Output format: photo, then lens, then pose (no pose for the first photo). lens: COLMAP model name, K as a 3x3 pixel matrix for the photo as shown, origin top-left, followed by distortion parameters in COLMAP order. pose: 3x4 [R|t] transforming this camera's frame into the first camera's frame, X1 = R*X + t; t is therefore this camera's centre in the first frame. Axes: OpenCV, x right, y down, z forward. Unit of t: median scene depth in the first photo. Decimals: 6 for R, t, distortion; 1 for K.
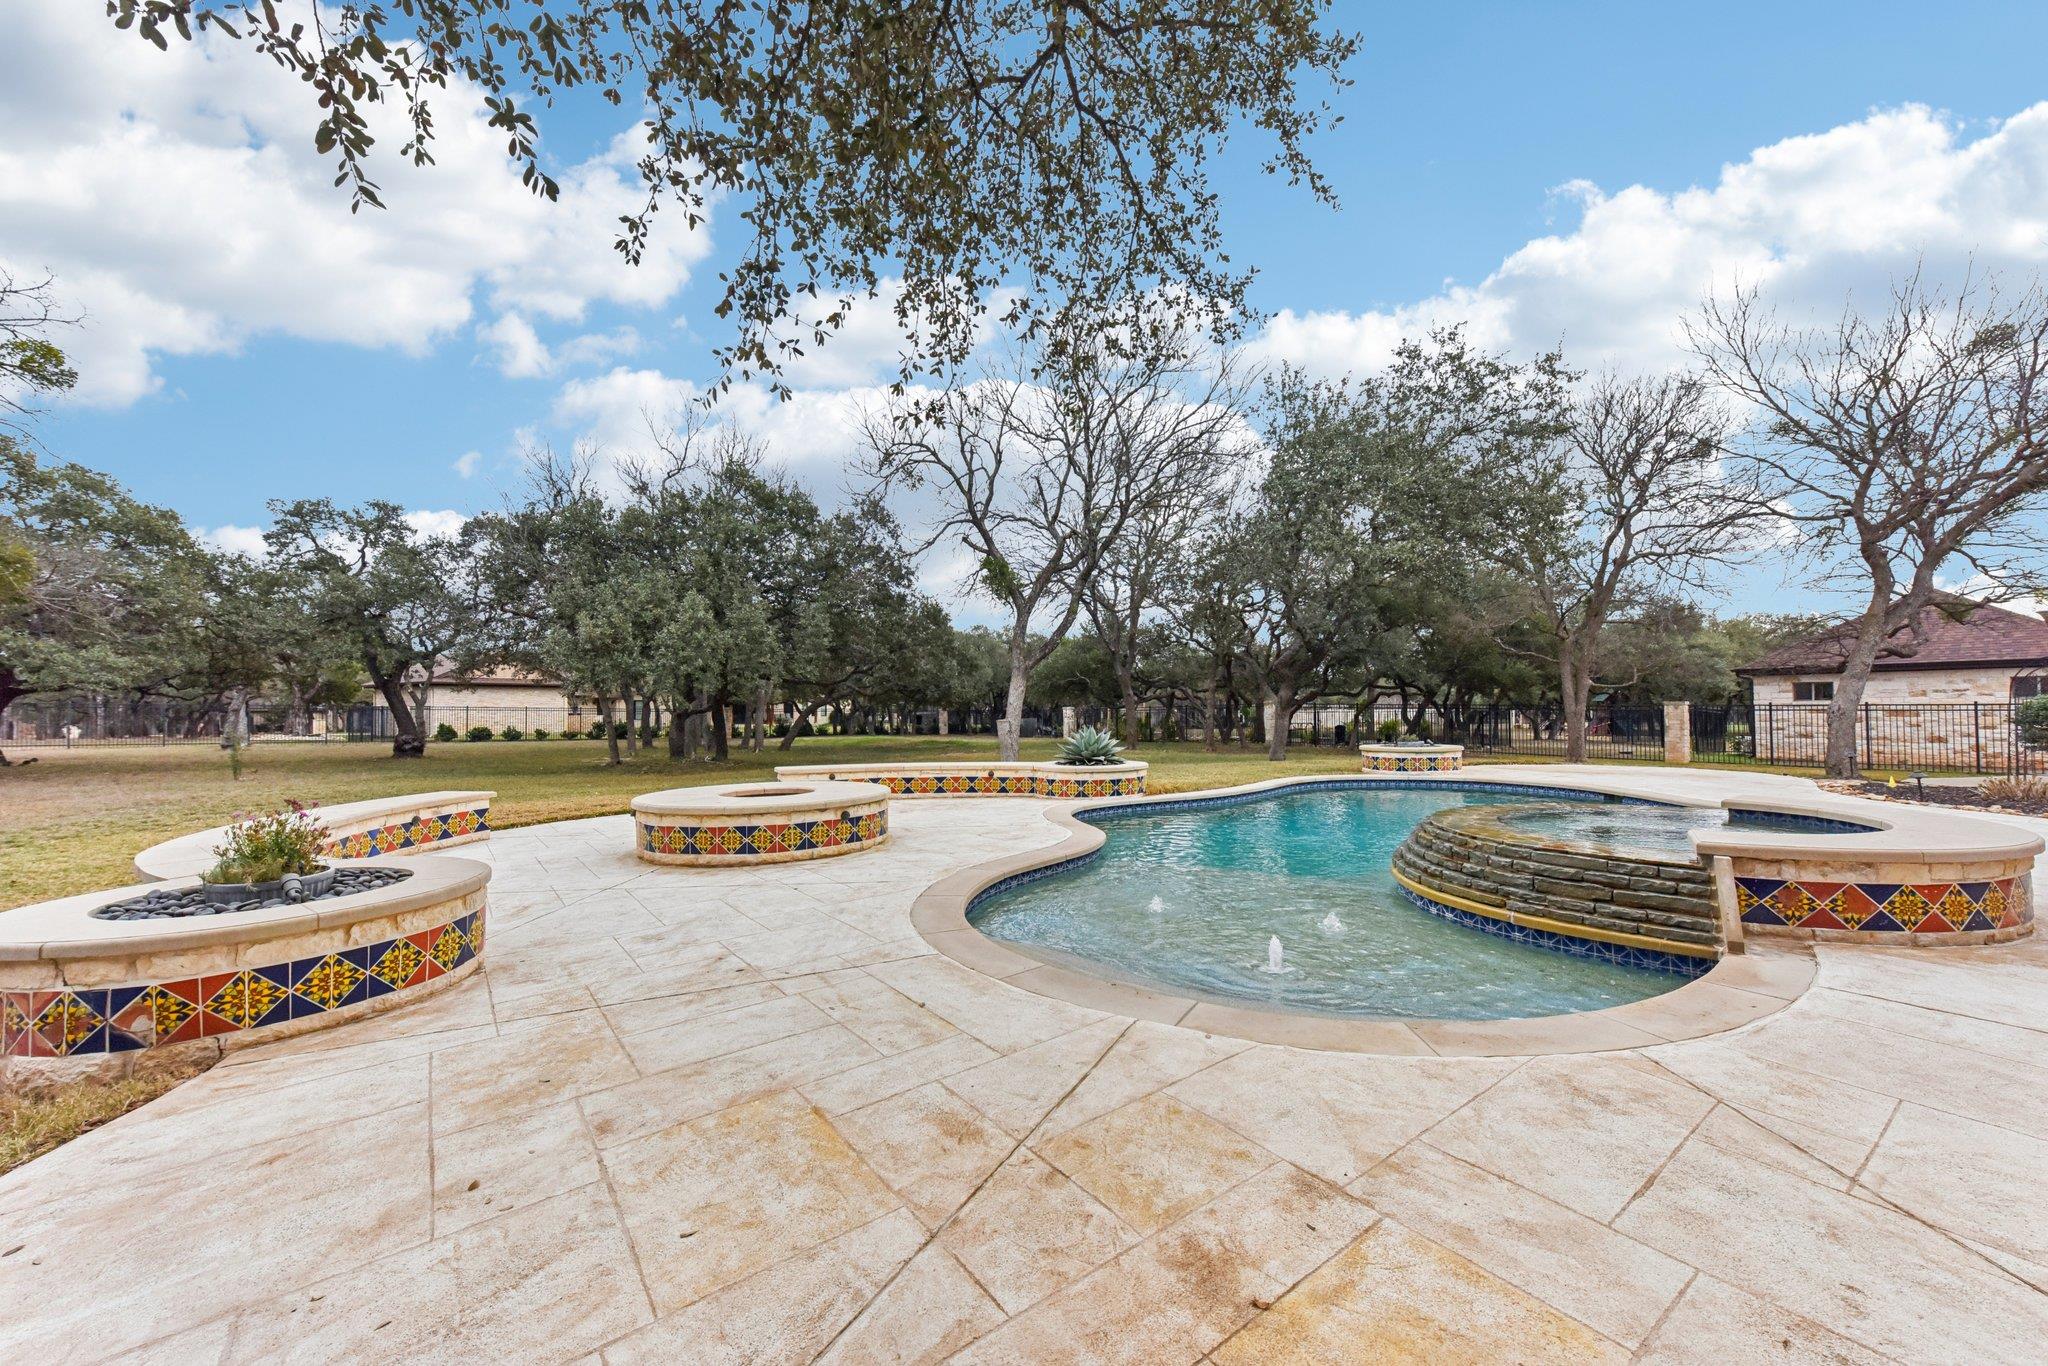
lens RADIAL K [[796.0, 0, 1037.6], [0, 796.0, 687.0], [0, 0, 1]] dist [0.023283, 0.000062]
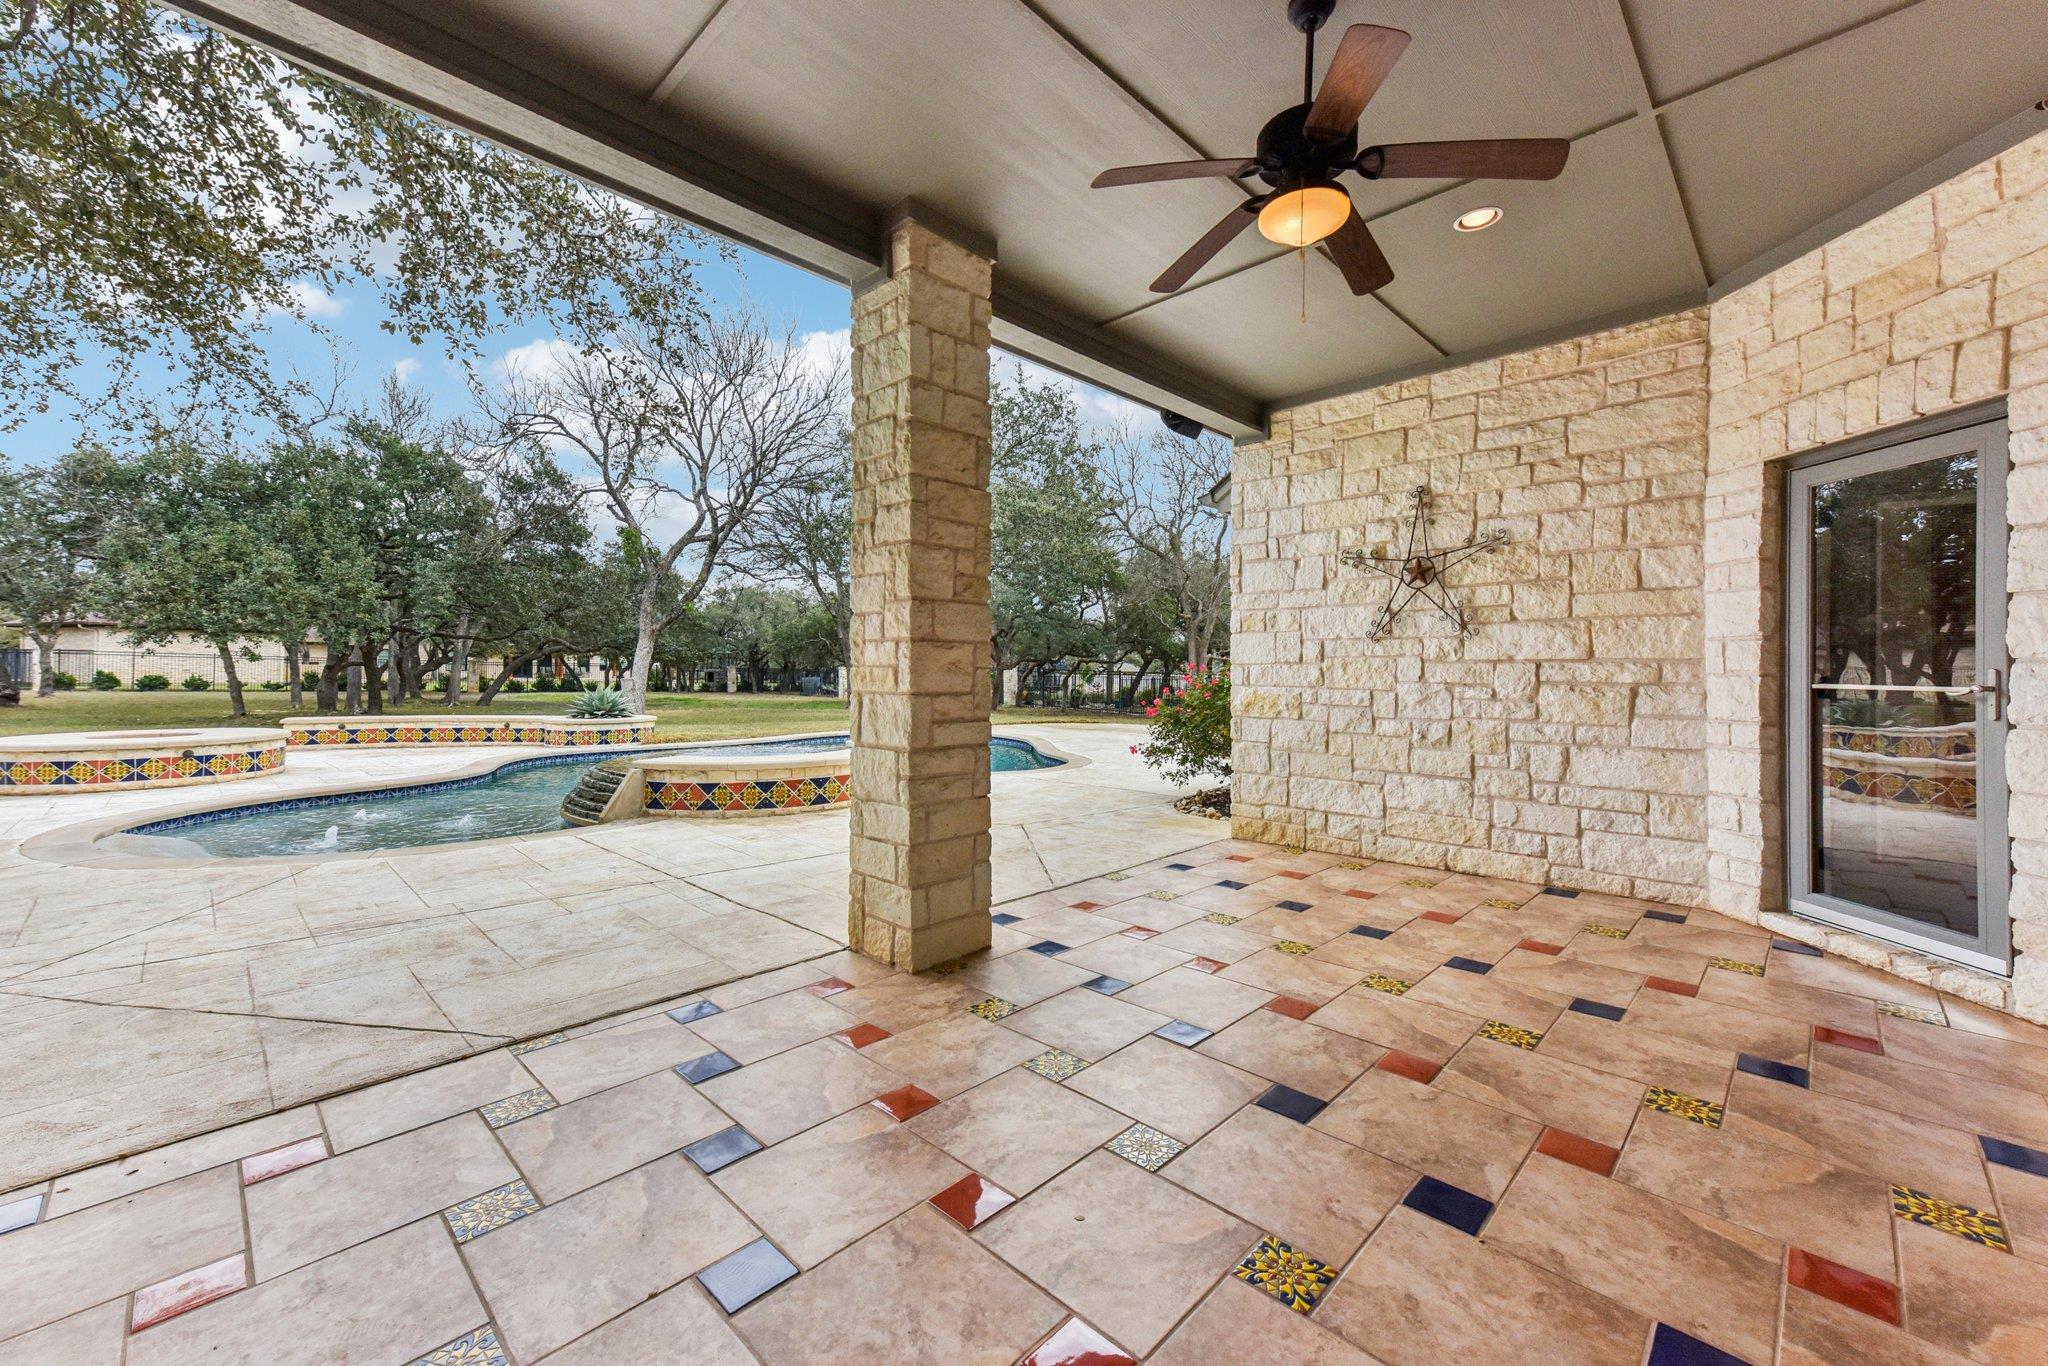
lens RADIAL K [[796.0, 0, 1035.0], [0, 796.0, 674.8], [0, 0, 1]] dist [0.023283, 0.000062]
pose [[0.985178, 0.021249, 0.170215, 0.492533], [-0.026922, 0.999154, 0.031090, -0.019769], [-0.169411, -0.035212, 0.984916, -0.265145]]
